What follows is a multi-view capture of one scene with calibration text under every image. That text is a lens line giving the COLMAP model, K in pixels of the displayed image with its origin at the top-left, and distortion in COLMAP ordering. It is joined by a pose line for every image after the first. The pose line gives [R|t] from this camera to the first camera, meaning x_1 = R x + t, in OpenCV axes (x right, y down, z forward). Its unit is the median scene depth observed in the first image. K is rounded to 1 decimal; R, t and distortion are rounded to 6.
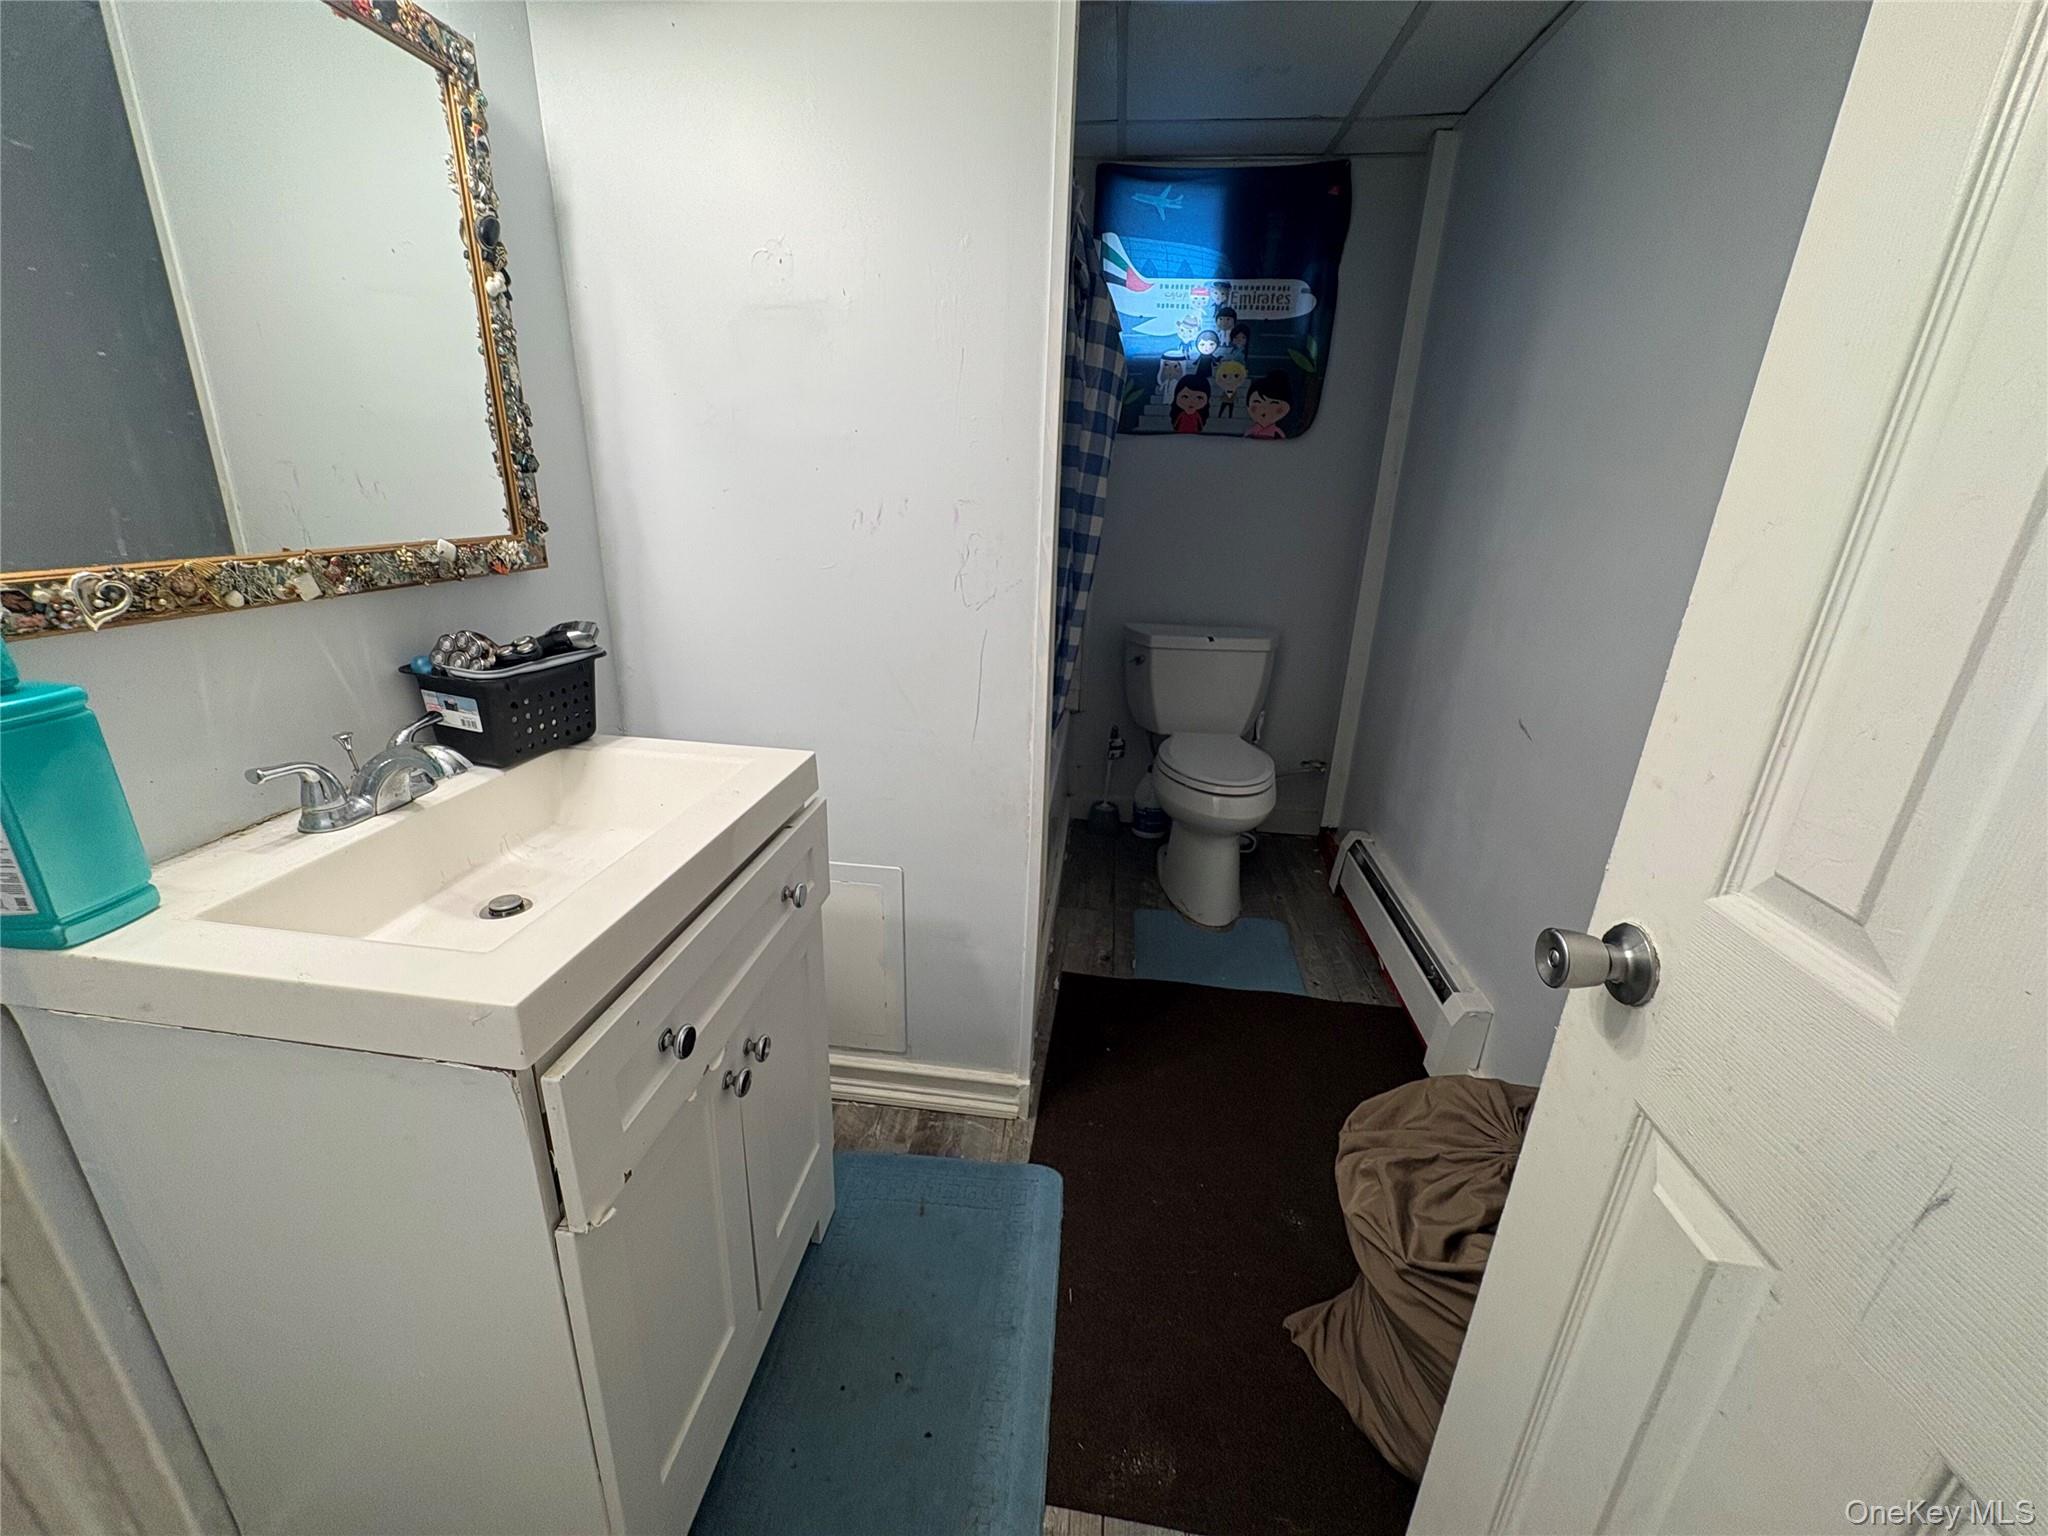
lens RADIAL K [[812.3, 0, 1022.4], [0, 812.3, 763.4], [0, 0, 1]] dist [0.000225, -0.000398]
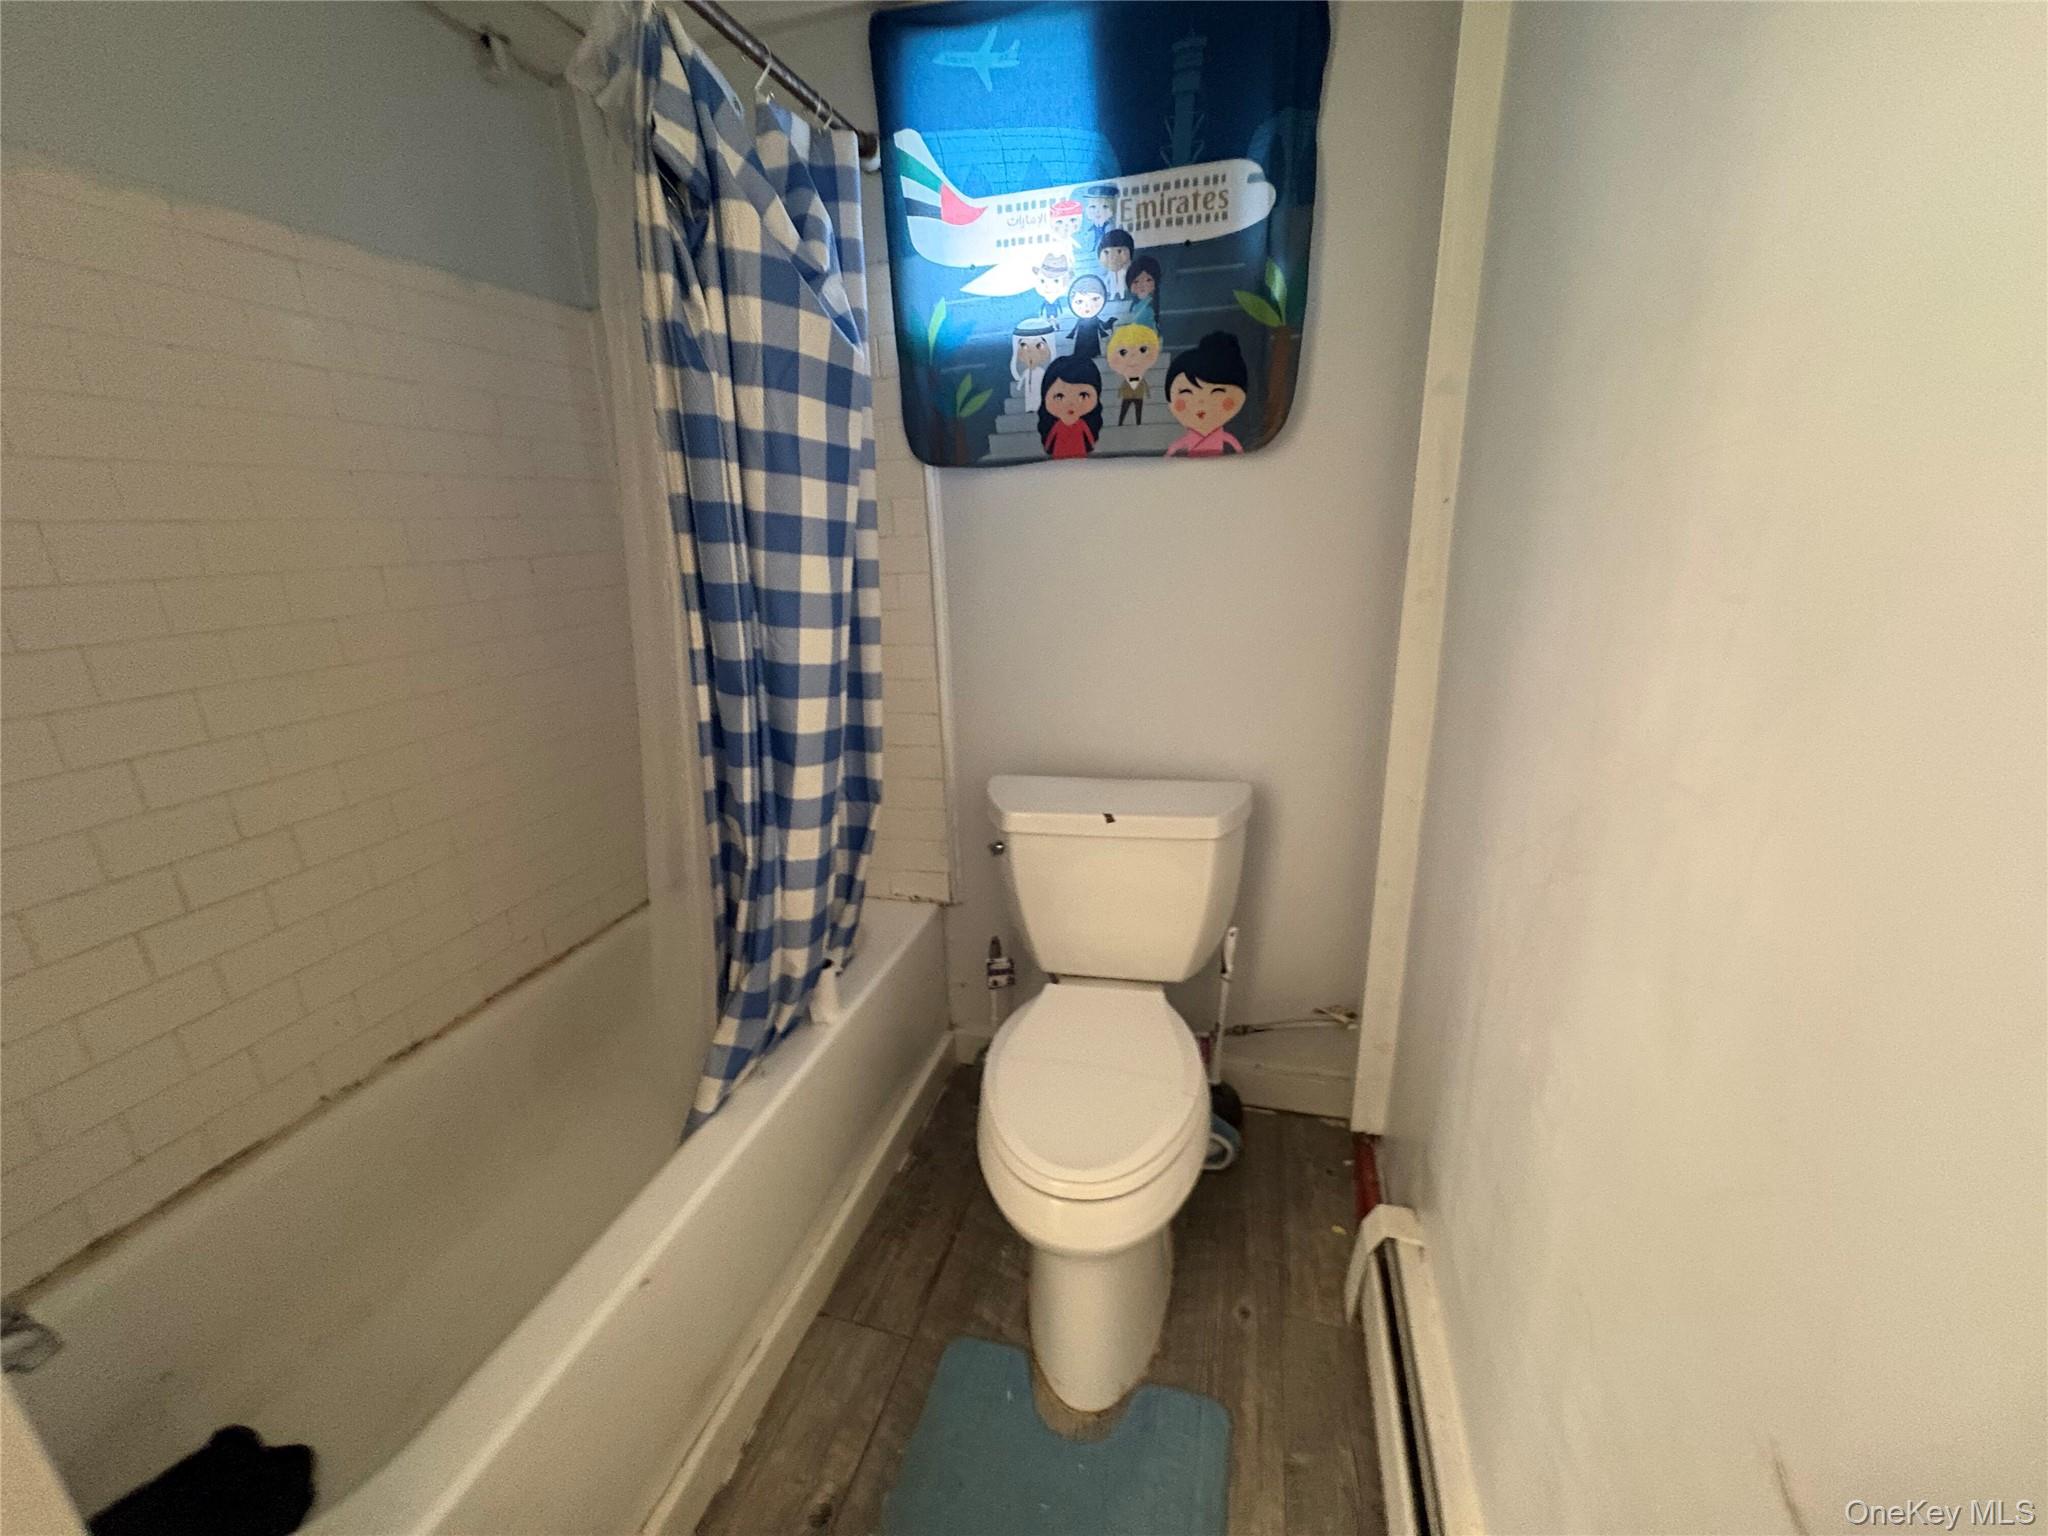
lens RADIAL K [[812.3, 0, 1021.6], [0, 812.3, 769.0], [0, 0, 1]] dist [0.000225, -0.000398]
pose [[0.984842, -0.017950, -0.172522, 0.274370], [0.010870, 0.999063, -0.041895, -0.166946], [0.173112, 0.039385, 0.984114, 0.449127]]
